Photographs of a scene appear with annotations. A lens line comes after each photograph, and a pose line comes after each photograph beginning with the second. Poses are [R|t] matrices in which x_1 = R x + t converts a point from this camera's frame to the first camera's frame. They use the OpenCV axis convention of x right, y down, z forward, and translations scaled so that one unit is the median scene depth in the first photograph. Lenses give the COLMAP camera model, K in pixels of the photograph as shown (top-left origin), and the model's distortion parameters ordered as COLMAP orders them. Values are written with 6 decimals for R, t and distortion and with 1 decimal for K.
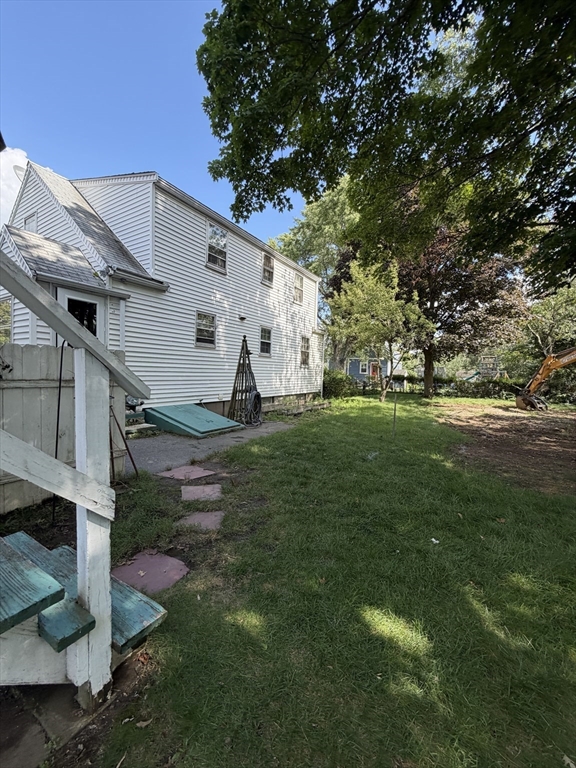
lens RADIAL K [[306.6, 0, 288.9], [0, 306.6, 384.7], [0, 0, 1]] dist [0.000865, -0.000060]
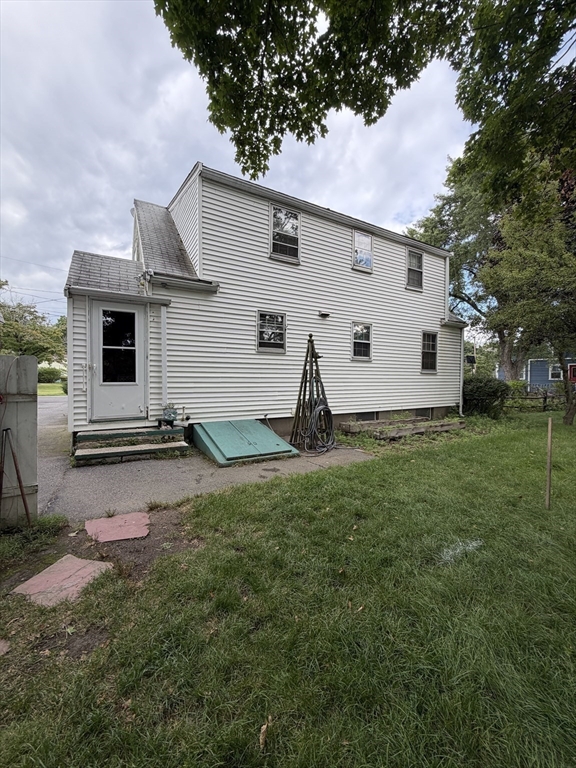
lens RADIAL K [[306.6, 0, 287.8], [0, 306.6, 384.1], [0, 0, 1]] dist [0.000865, -0.000060]
pose [[0.876054, -0.016338, -0.481936, 0.182712], [-0.000309, 0.999407, -0.034443, -0.006804], [0.482213, 0.030323, 0.875529, 0.296533]]
